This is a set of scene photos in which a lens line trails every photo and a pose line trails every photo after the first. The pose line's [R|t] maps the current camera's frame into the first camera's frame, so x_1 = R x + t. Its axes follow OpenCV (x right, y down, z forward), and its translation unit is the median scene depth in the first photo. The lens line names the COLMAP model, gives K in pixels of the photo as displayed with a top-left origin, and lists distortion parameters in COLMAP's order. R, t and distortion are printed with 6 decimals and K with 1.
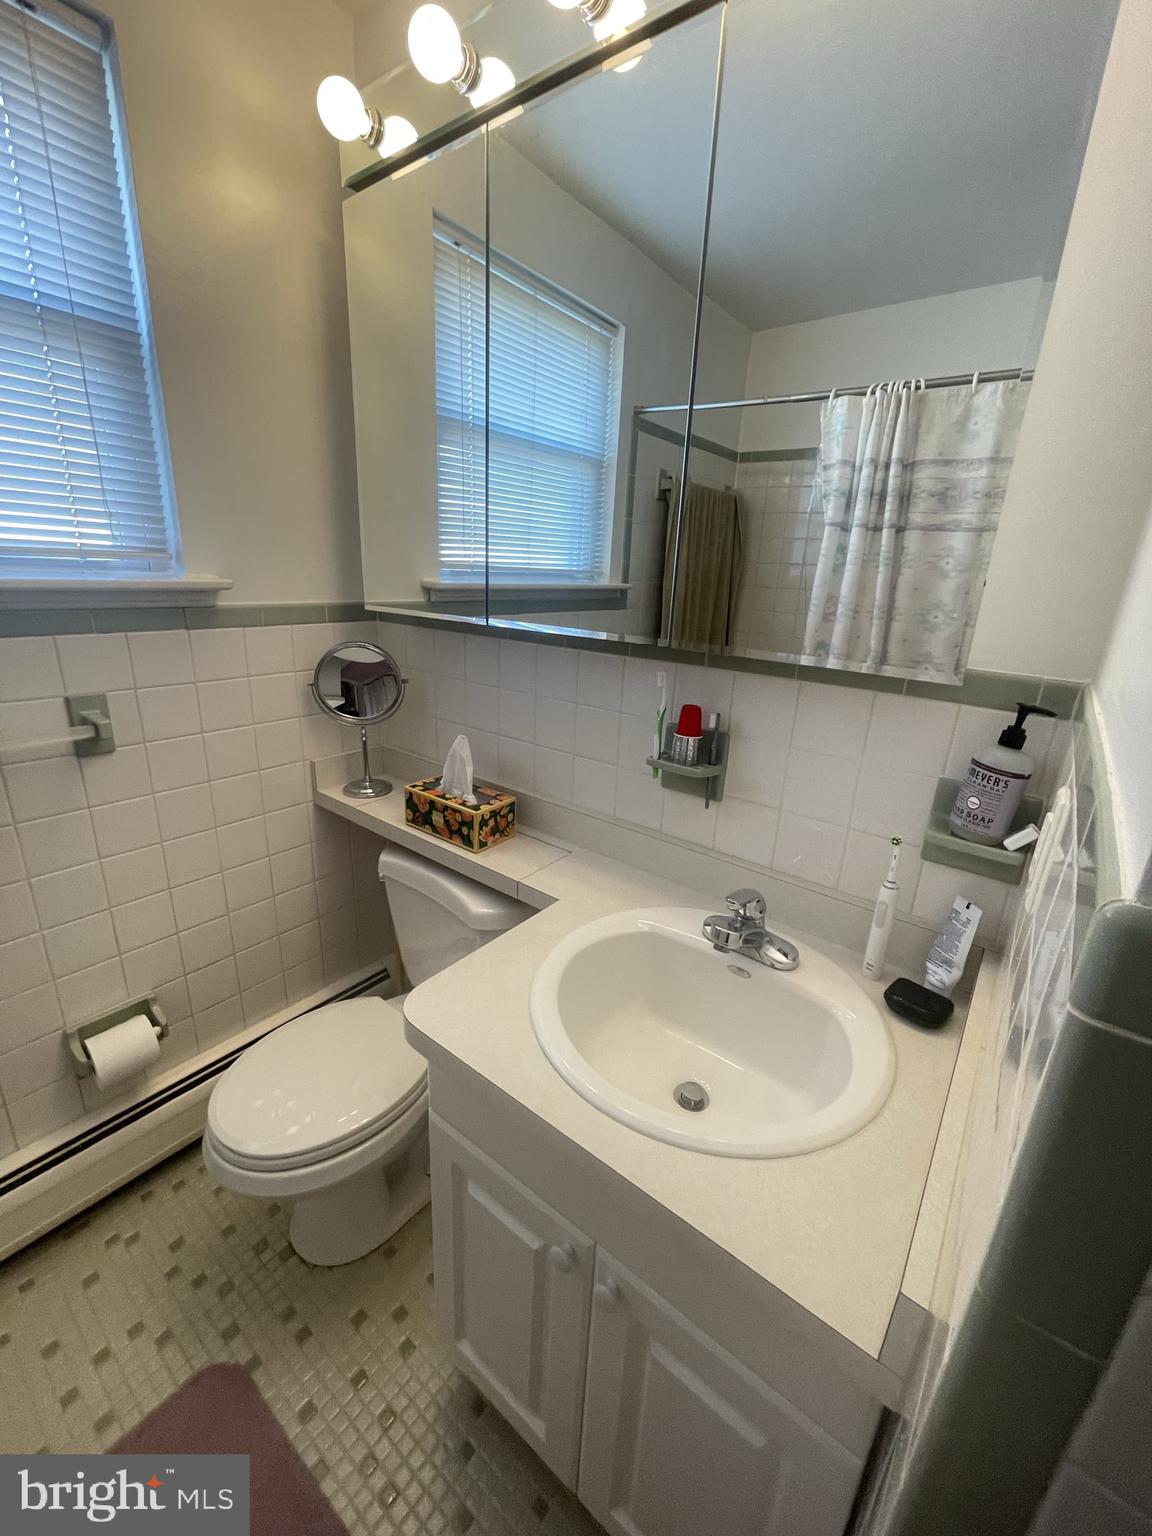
lens RADIAL K [[619.9, 0, 577.1], [0, 619.9, 761.3], [0, 0, 1]] dist [-0.001467, -0.000271]
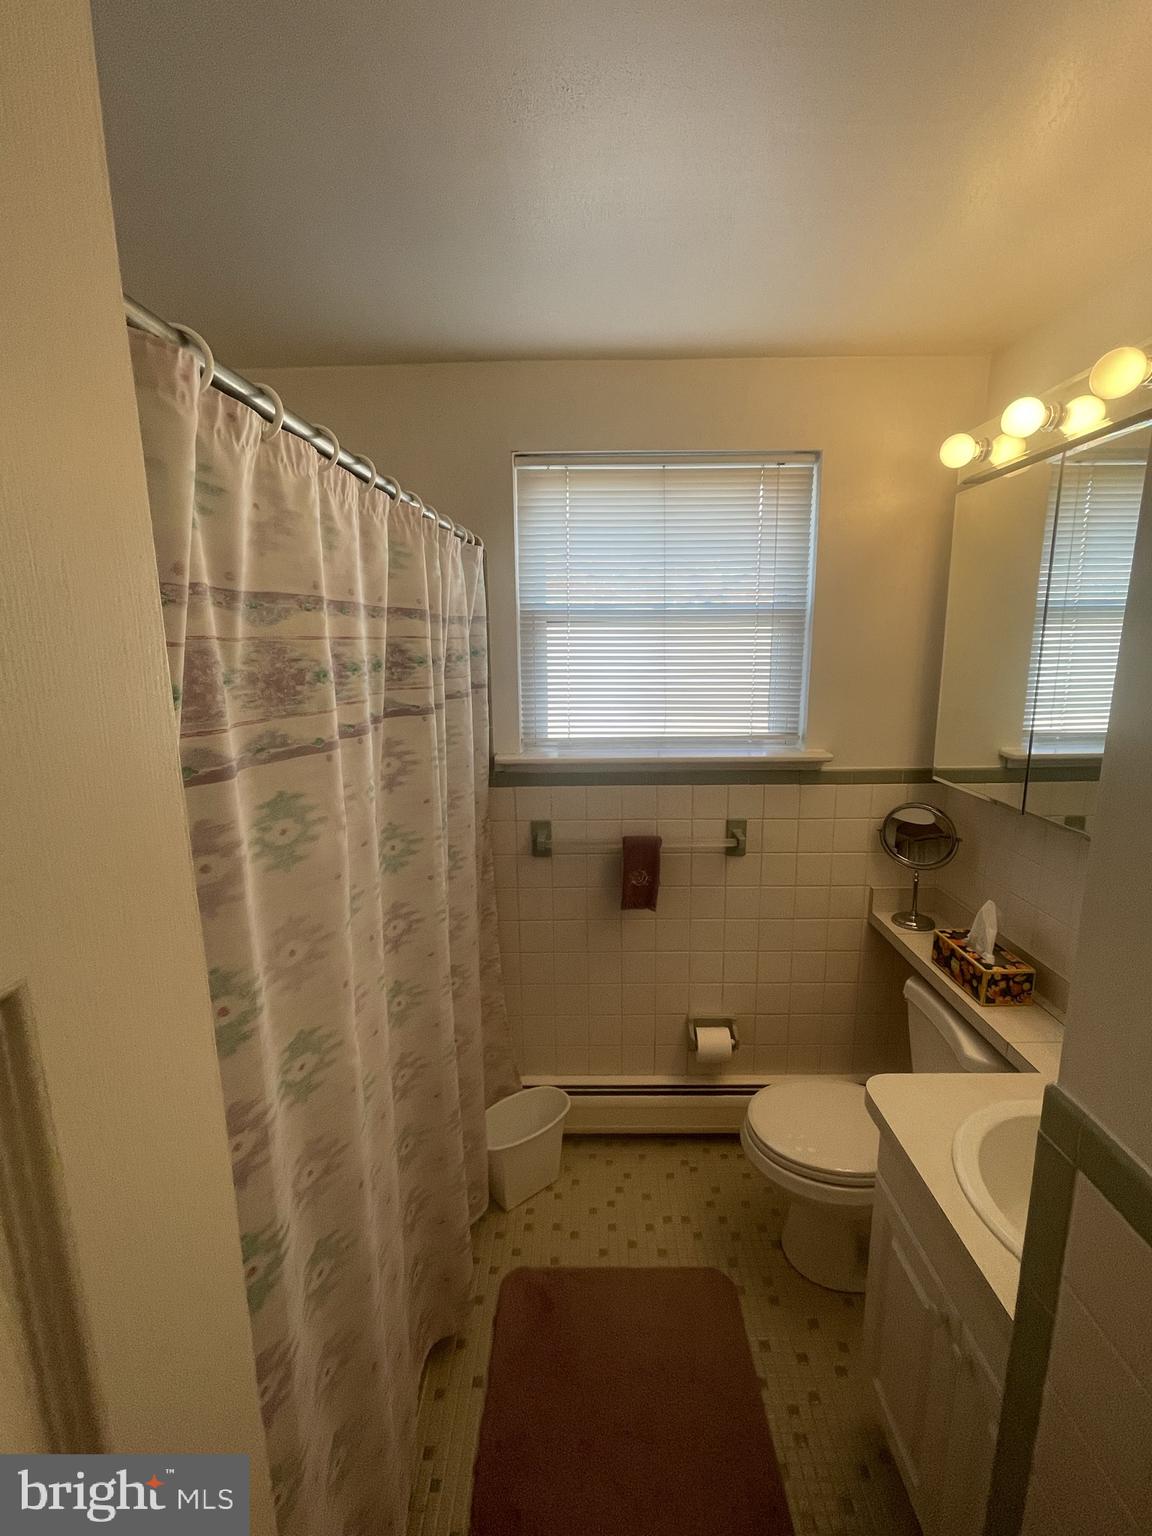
lens RADIAL K [[661.3, 0, 576.0], [0, 661.3, 768.0], [0, 0, 1]] dist [0.002780, 0.000720]
pose [[0.606015, 0.098403, -0.789343, 0.301431], [-0.198846, 0.979555, -0.030548, -0.094993], [0.770198, 0.175470, 0.613192, -0.405309]]
